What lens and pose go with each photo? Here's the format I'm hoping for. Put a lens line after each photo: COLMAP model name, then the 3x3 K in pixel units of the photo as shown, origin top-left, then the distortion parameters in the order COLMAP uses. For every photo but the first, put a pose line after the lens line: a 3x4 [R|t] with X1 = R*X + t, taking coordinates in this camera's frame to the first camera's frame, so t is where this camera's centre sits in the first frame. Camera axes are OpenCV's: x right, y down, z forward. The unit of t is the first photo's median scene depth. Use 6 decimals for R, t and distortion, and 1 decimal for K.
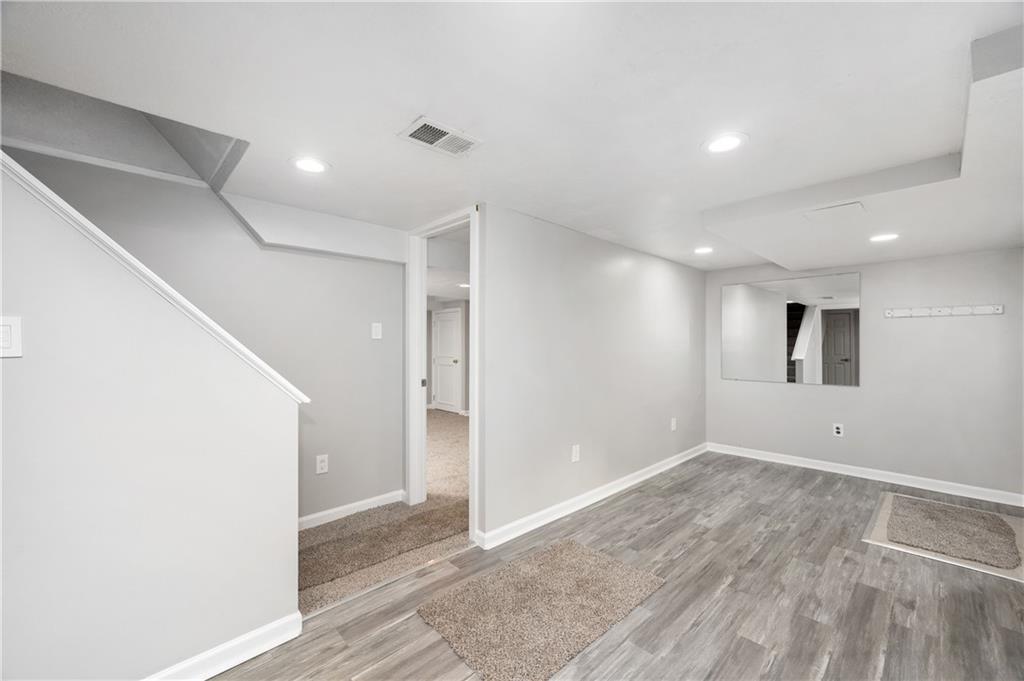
lens RADIAL K [[417.9, 0, 512.2], [0, 417.9, 342.7], [0, 0, 1]] dist [0.004467, 0.000227]
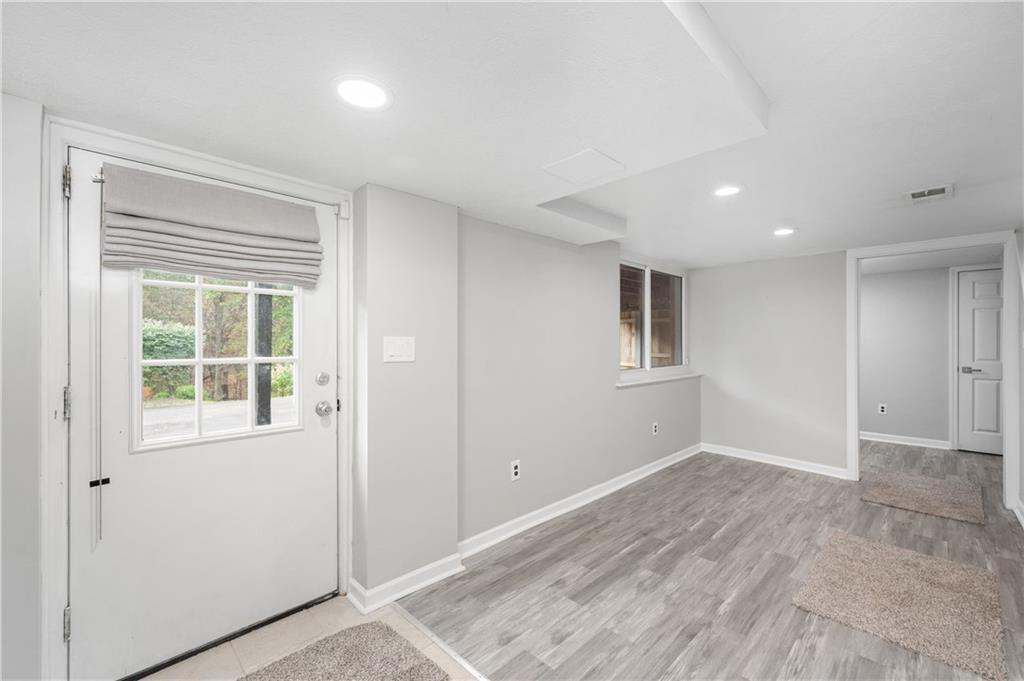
lens RADIAL K [[422.8, 0, 511.7], [0, 422.8, 343.5], [0, 0, 1]] dist [-0.003333, 0.000160]
pose [[-0.999967, -0.000998, -0.008044, 1.011057], [-0.000979, 0.999997, -0.002364, 0.007521], [0.008046, -0.002356, -0.999965, 1.966341]]
